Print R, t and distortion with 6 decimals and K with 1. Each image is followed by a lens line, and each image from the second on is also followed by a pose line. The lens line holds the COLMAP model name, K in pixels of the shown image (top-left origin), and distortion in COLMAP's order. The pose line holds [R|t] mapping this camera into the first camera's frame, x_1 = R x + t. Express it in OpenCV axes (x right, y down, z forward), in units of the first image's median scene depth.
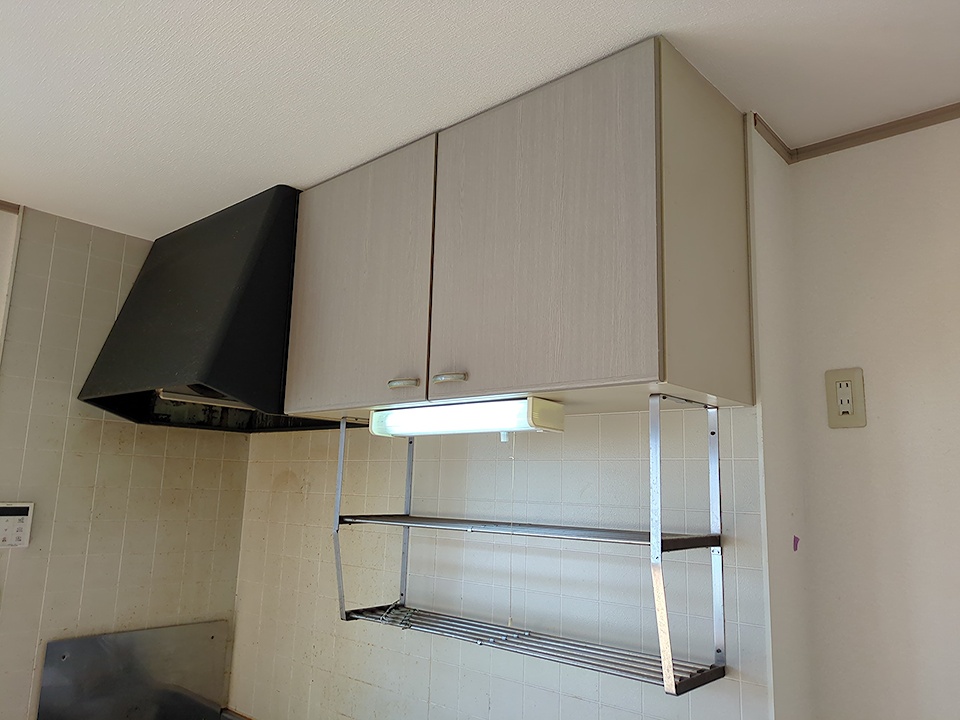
lens RADIAL K [[721.6, 0, 479.2], [0, 721.6, 364.1], [0, 0, 1]] dist [0.021348, -0.009710]
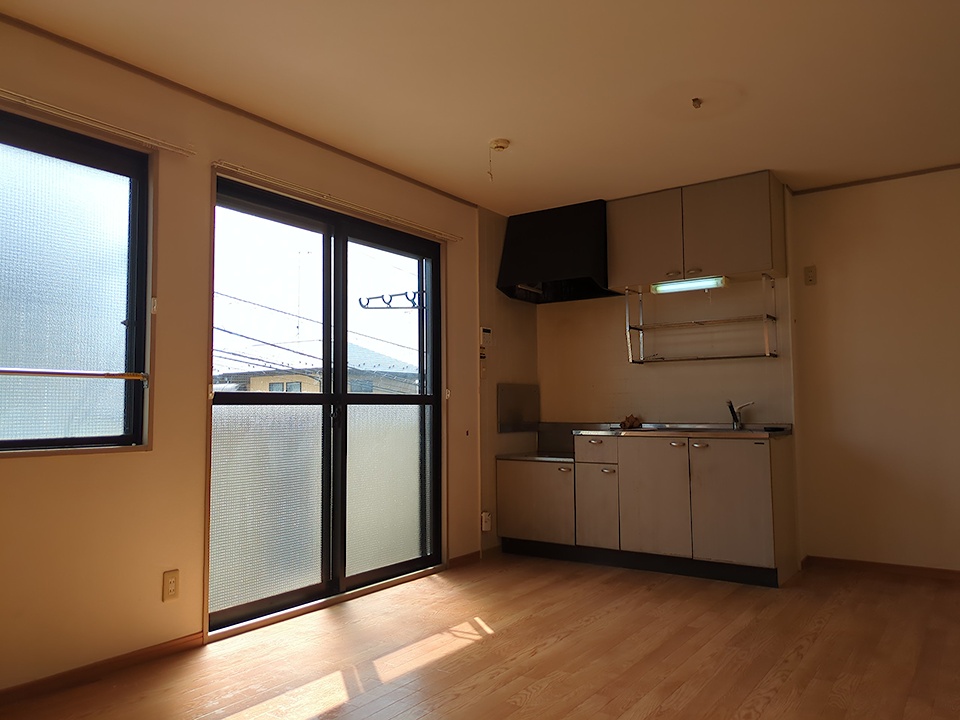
lens RADIAL K [[721.6, 0, 474.7], [0, 721.6, 364.0], [0, 0, 1]] dist [0.021348, -0.009710]
pose [[0.990312, -0.033695, 0.134707, -0.986259], [0.018449, 0.993439, 0.112867, 0.032780], [-0.137626, -0.109289, 0.984436, -1.391730]]
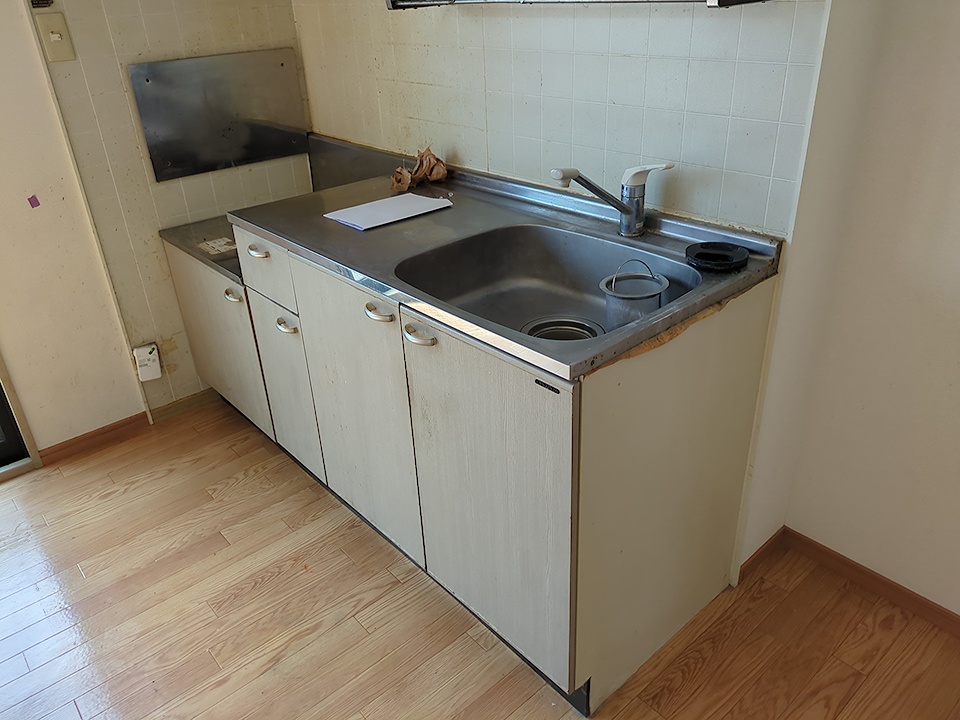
lens RADIAL K [[721.6, 0, 479.4], [0, 721.6, 359.3], [0, 0, 1]] dist [0.021348, -0.009710]
pose [[0.990239, -0.012020, -0.138863, 0.051708], [0.094778, 0.788562, 0.607607, 0.125148], [0.102199, -0.614837, 0.782004, -0.031391]]
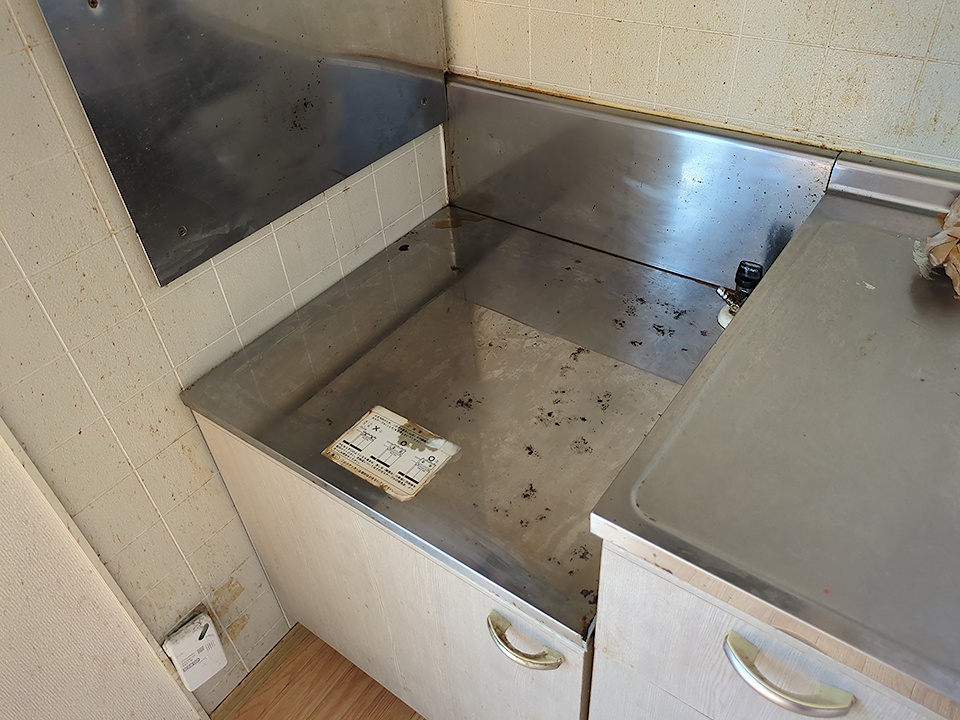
lens RADIAL K [[721.6, 0, 477.9], [0, 721.6, 364.4], [0, 0, 1]] dist [0.021348, -0.009710]
pose [[0.989886, -0.141186, 0.013875, -0.418313], [0.078706, 0.627919, 0.774289, 0.261138], [-0.118031, -0.765365, 0.632681, 0.631329]]
